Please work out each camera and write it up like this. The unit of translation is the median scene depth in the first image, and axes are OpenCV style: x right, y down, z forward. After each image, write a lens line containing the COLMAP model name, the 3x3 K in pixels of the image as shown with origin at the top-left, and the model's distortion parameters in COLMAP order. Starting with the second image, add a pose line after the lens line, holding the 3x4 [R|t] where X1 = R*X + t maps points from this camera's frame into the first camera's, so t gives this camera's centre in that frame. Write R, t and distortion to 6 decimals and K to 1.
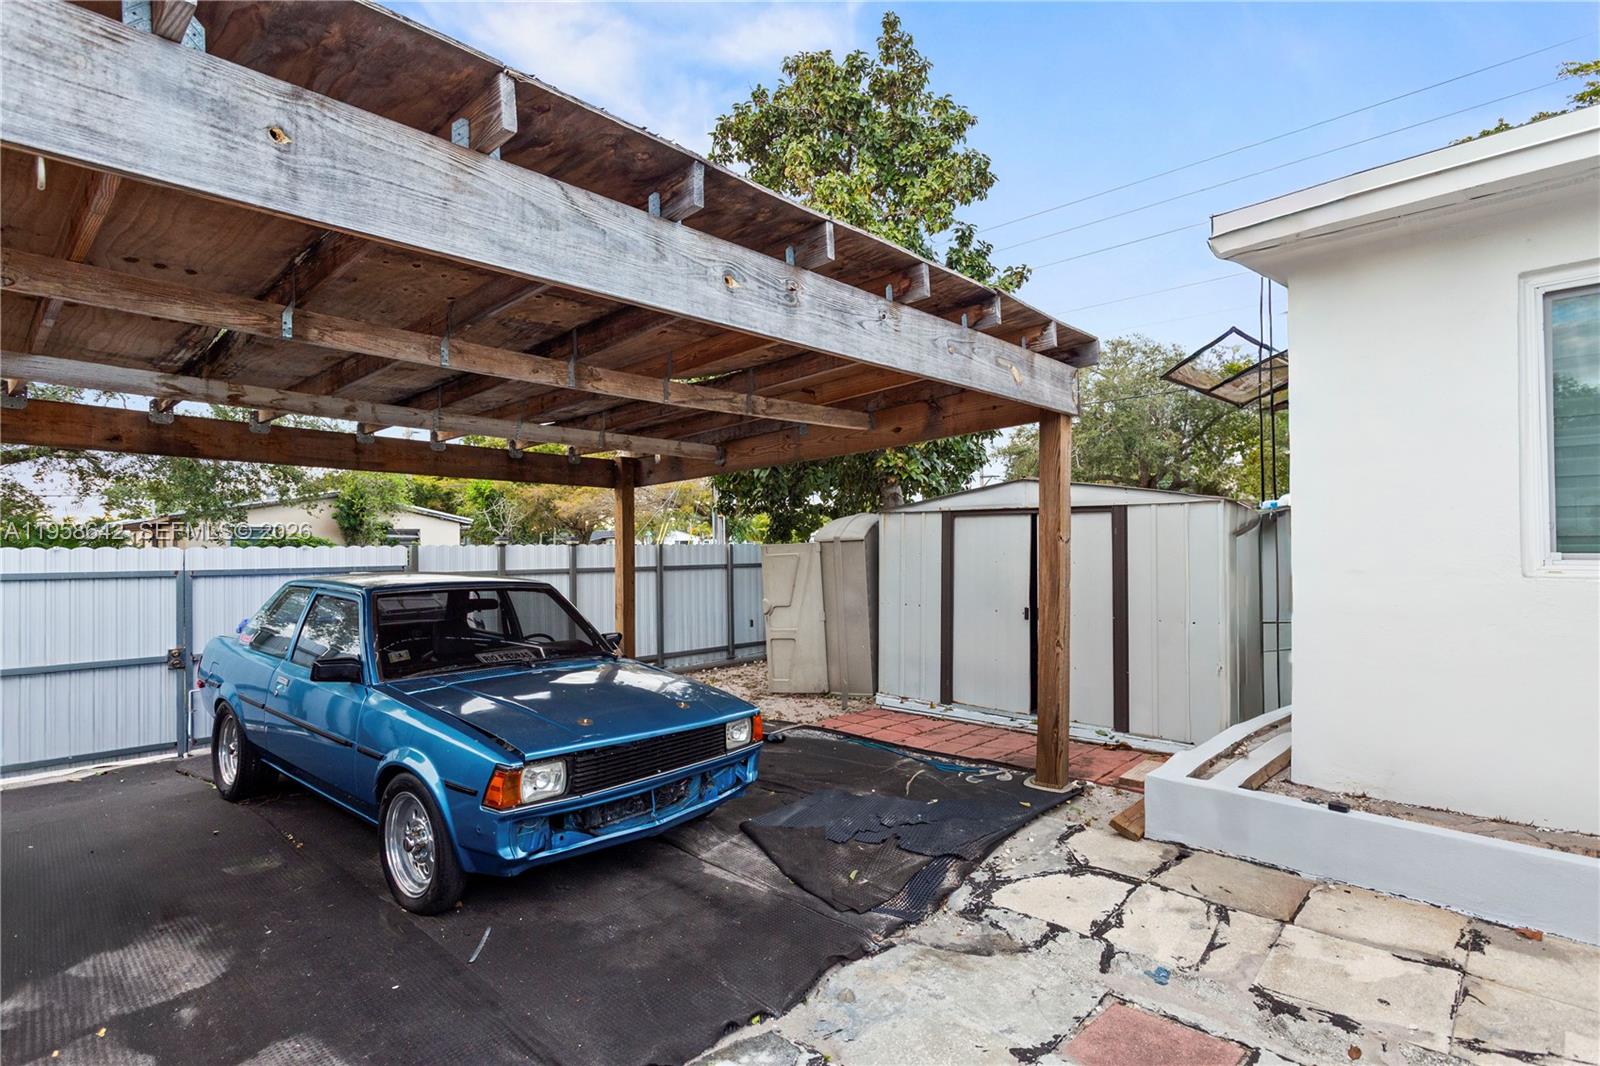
lens RADIAL K [[779.7, 0, 812.8], [0, 779.7, 537.7], [0, 0, 1]] dist [0.005356, -0.000261]
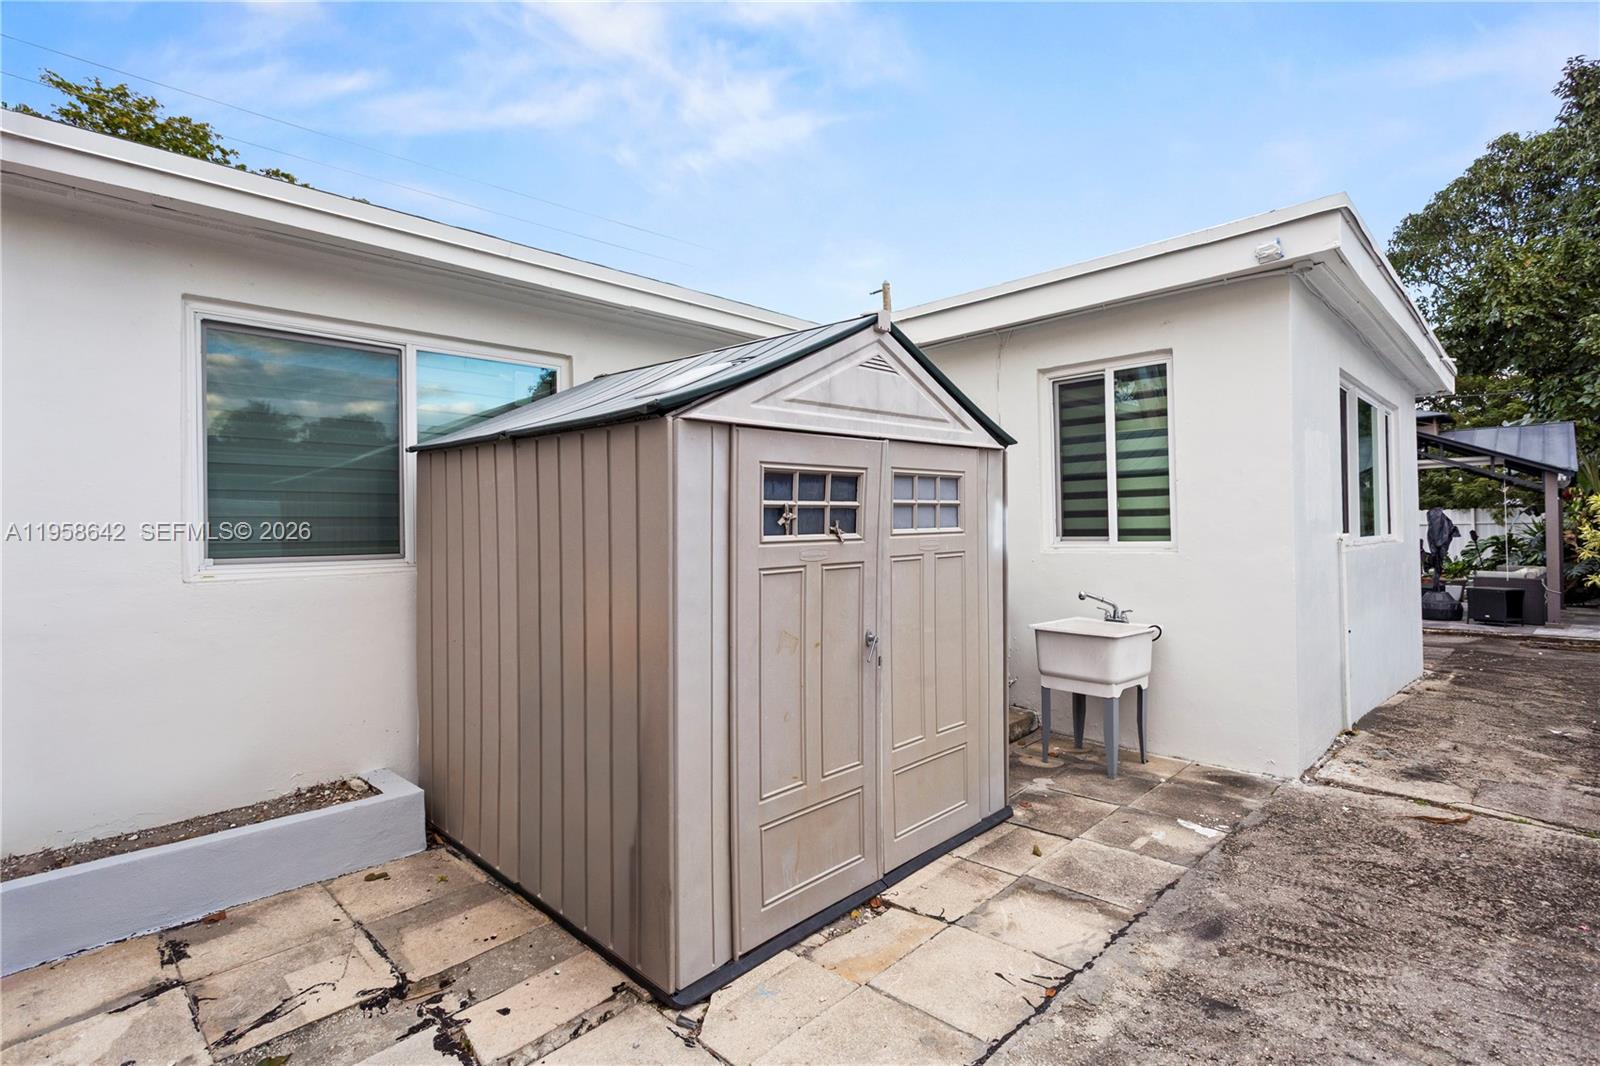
lens RADIAL K [[779.7, 0, 812.5], [0, 779.7, 524.3], [0, 0, 1]] dist [0.005356, -0.000261]
pose [[-0.011530, 0.019572, 0.999742, -0.169896], [0.007451, 0.999782, -0.019487, -0.002406], [-0.999906, 0.007224, -0.011673, 0.195927]]
